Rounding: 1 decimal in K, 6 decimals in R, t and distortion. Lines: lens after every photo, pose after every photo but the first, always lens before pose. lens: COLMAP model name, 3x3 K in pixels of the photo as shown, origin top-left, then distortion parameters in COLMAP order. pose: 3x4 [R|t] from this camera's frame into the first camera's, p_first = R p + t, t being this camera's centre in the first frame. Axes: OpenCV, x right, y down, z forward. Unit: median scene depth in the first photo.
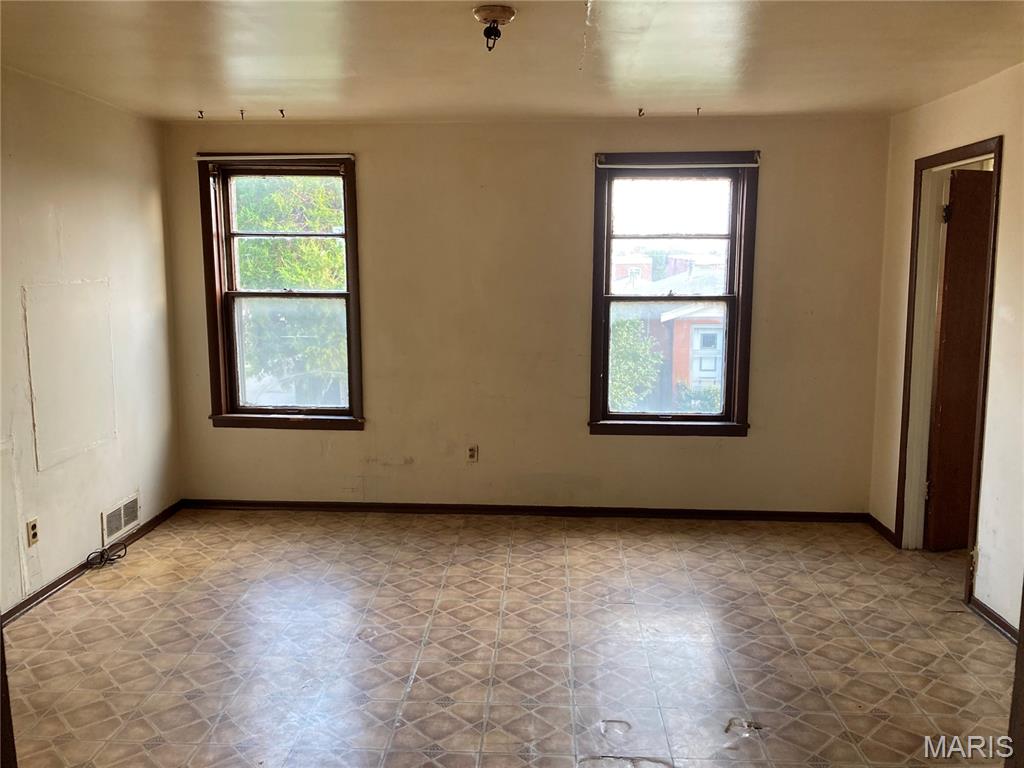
lens RADIAL K [[854.8, 0, 512.0], [0, 854.8, 384.0], [0, 0, 1]] dist [0.032119, -0.004046]
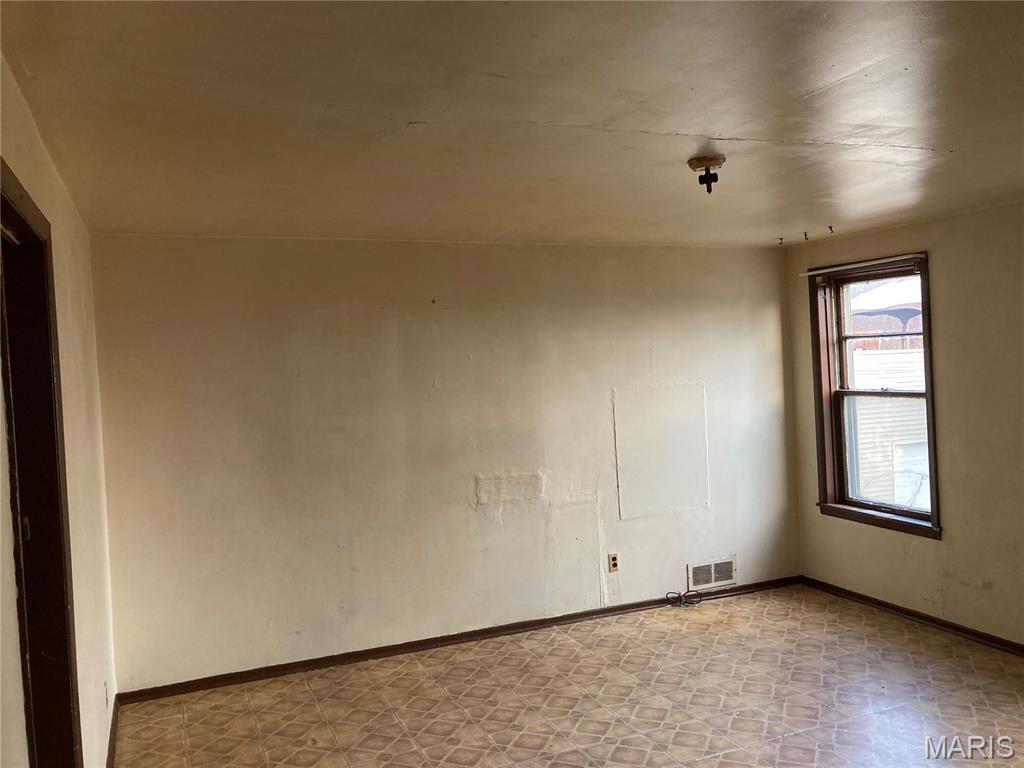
lens RADIAL K [[886.4, 0, 512.0], [0, 886.4, 384.0], [0, 0, 1]] dist [-0.007246, 0.001939]
pose [[0.423365, 0.009464, -0.905910, 0.529206], [-0.092827, 0.995136, -0.032986, -0.042453], [0.901191, 0.098058, 0.422184, 0.168259]]
